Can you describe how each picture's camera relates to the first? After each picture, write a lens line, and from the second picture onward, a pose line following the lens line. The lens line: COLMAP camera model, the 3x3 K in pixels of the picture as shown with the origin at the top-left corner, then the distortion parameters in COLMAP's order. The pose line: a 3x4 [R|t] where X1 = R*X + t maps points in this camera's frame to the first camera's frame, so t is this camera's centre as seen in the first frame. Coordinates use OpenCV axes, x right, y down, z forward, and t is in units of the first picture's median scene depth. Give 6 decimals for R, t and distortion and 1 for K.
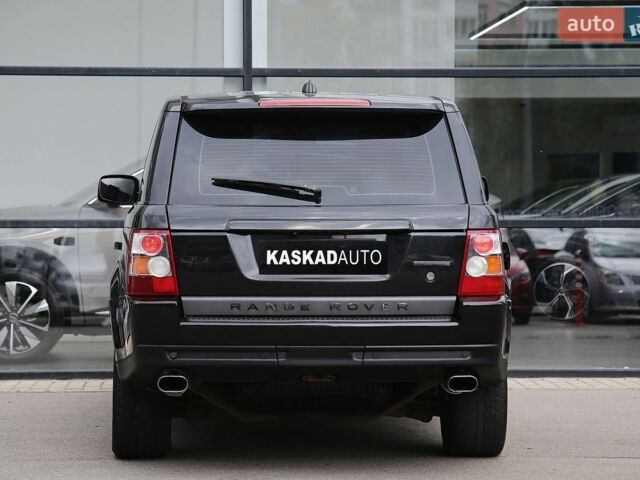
lens RADIAL K [[2496.1, 0, 320.0], [0, 2496.1, 240.0], [0, 0, 1]] dist [0.560119, 2.626120]
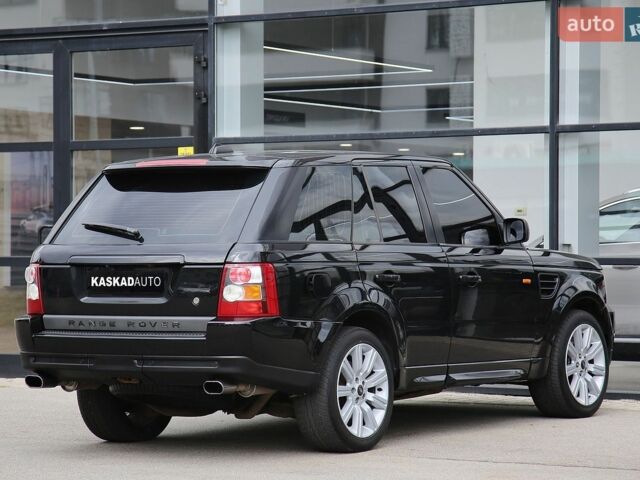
lens RADIAL K [[2401.5, 0, 320.0], [0, 2401.5, 240.0], [0, 0, 1]] dist [0.319045, 3.145451]
pose [[0.809264, -0.005277, -0.587421, 0.798789], [-0.004930, 0.999863, -0.015774, 0.002928], [0.587424, 0.015661, 0.809127, 0.067056]]
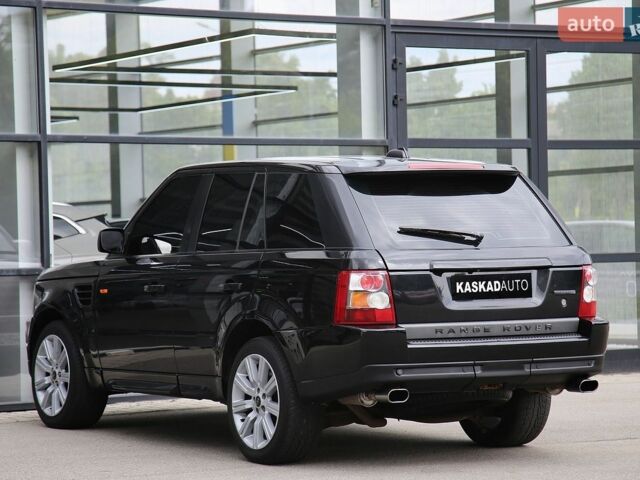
lens RADIAL K [[2496.1, 0, 320.0], [0, 2496.1, 240.0], [0, 0, 1]] dist [0.560119, 2.626120]
pose [[0.870360, -0.016381, 0.492143, -0.690179], [0.026541, 0.999554, -0.013669, -0.002966], [-0.491699, 0.024959, 0.870407, -0.047758]]
